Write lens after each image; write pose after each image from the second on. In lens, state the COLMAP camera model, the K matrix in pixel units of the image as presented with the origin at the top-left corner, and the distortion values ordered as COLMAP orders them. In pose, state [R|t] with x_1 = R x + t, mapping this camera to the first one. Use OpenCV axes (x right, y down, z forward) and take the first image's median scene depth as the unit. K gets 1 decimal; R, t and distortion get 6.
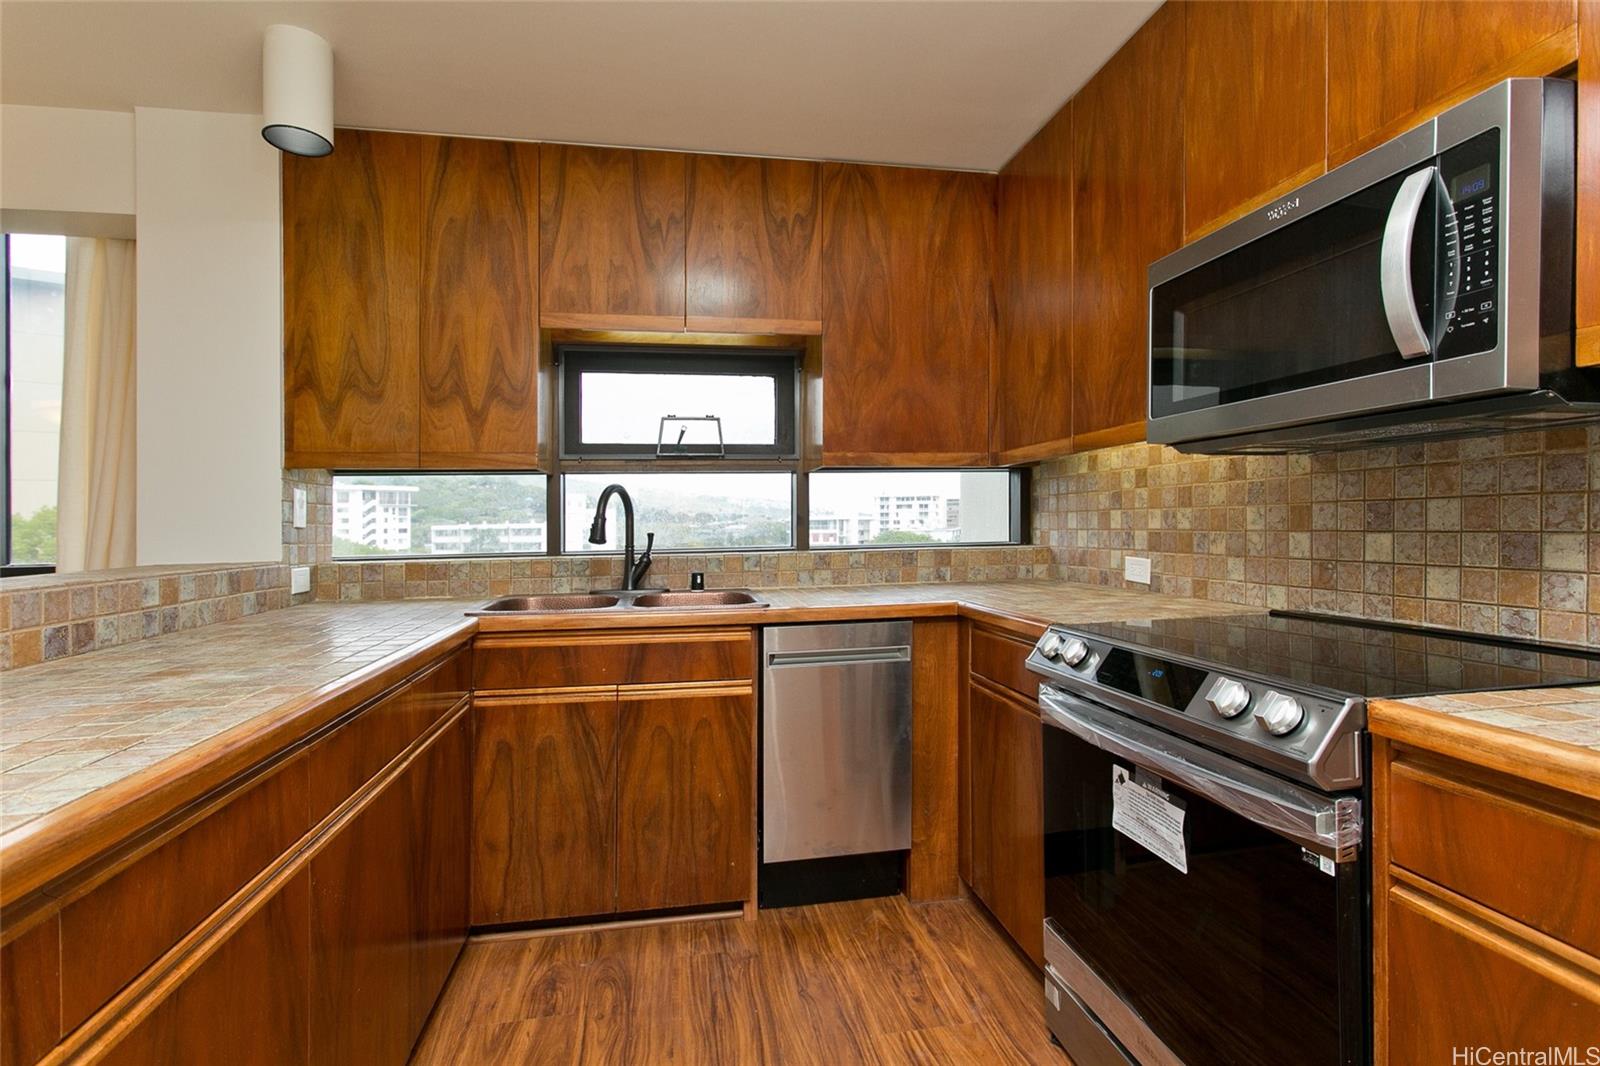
lens RADIAL K [[766.6, 0, 798.3], [0, 766.6, 520.9], [0, 0, 1]] dist [-0.004427, 0.001073]
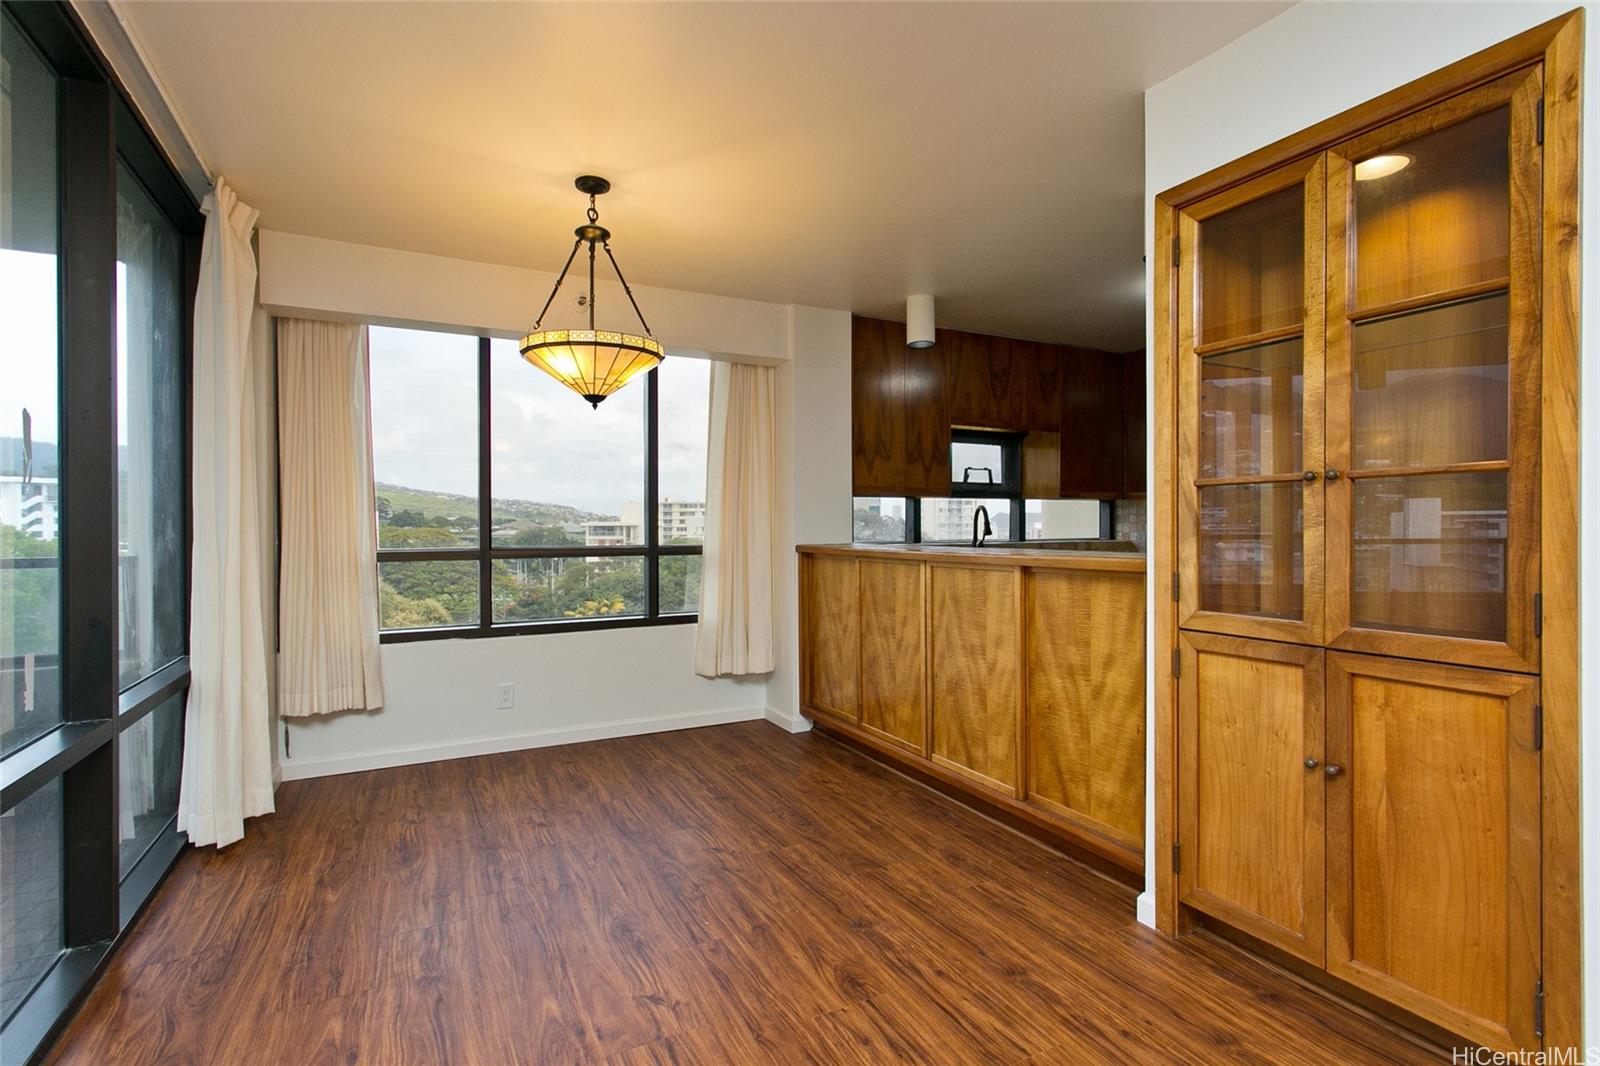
lens RADIAL K [[766.6, 0, 812.9], [0, 766.6, 517.6], [0, 0, 1]] dist [-0.004427, 0.001073]
pose [[0.955132, 0.014461, 0.295827, -1.005006], [-0.010431, 0.999830, -0.015197, 0.014255], [-0.295997, 0.011429, 0.955121, -0.607067]]
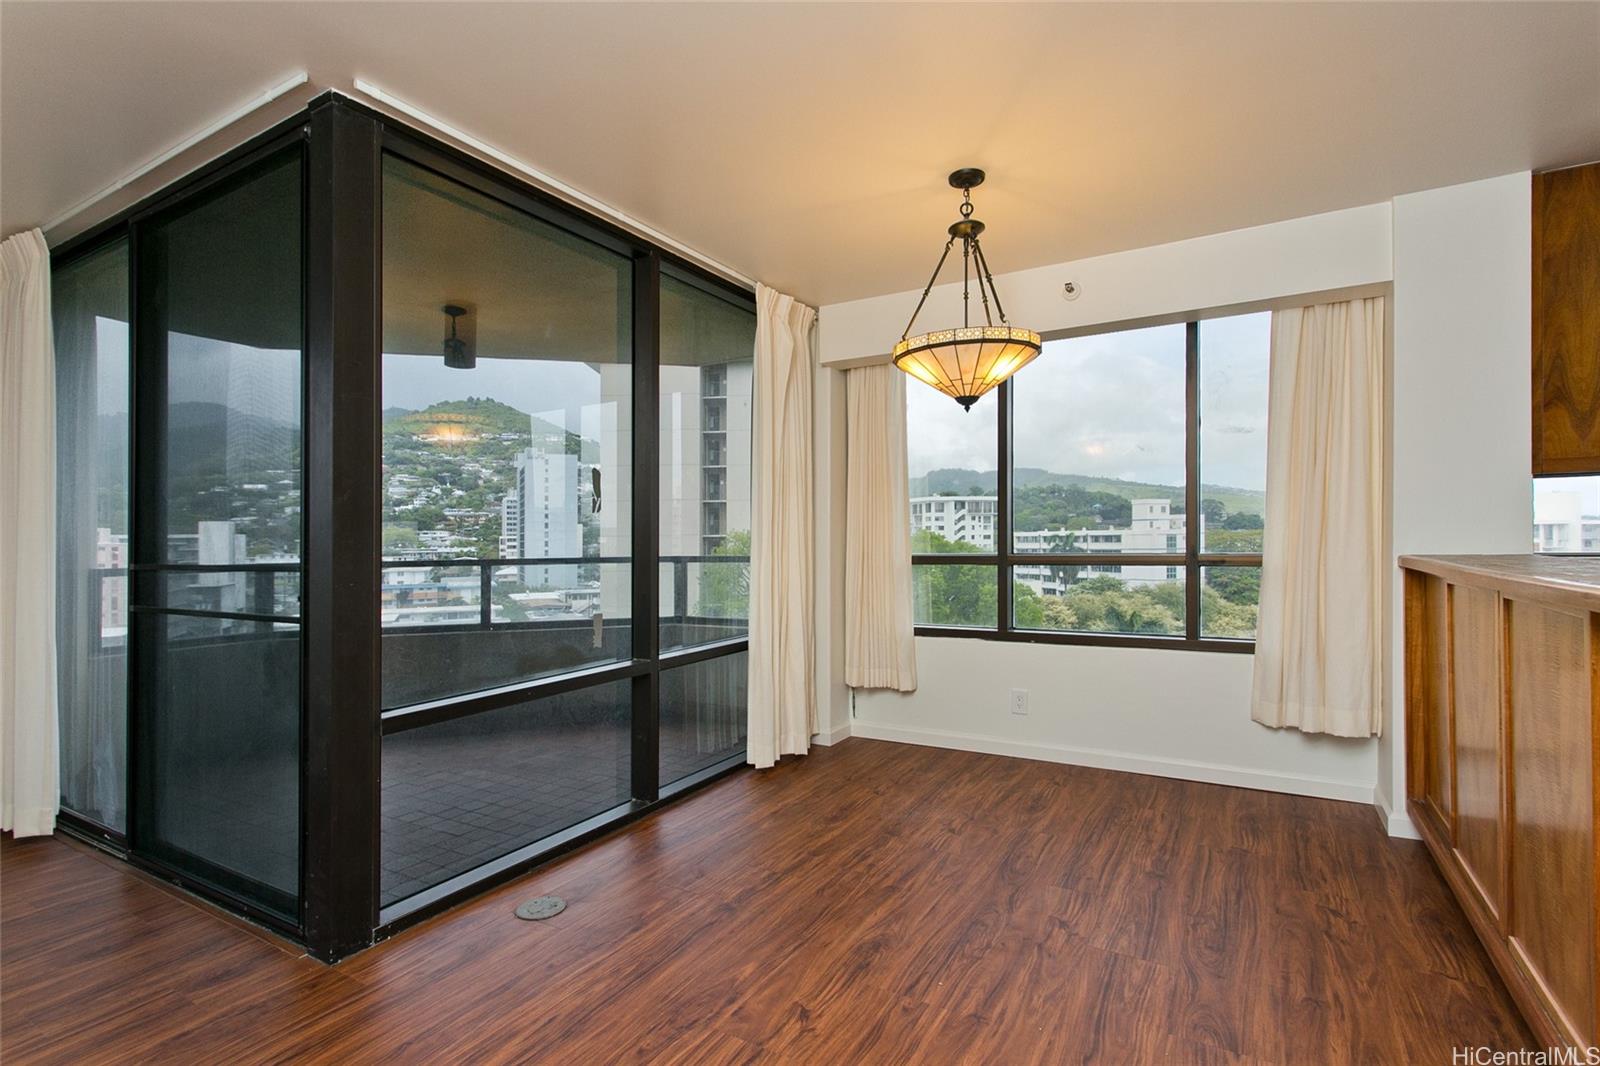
lens RADIAL K [[766.6, 0, 791.2], [0, 766.6, 524.9], [0, 0, 1]] dist [-0.004427, 0.001073]
pose [[0.752792, -0.006089, -0.658230, -0.570897], [0.003615, 0.999980, -0.005117, 0.007211], [0.658248, 0.001473, 0.752799, -0.453117]]
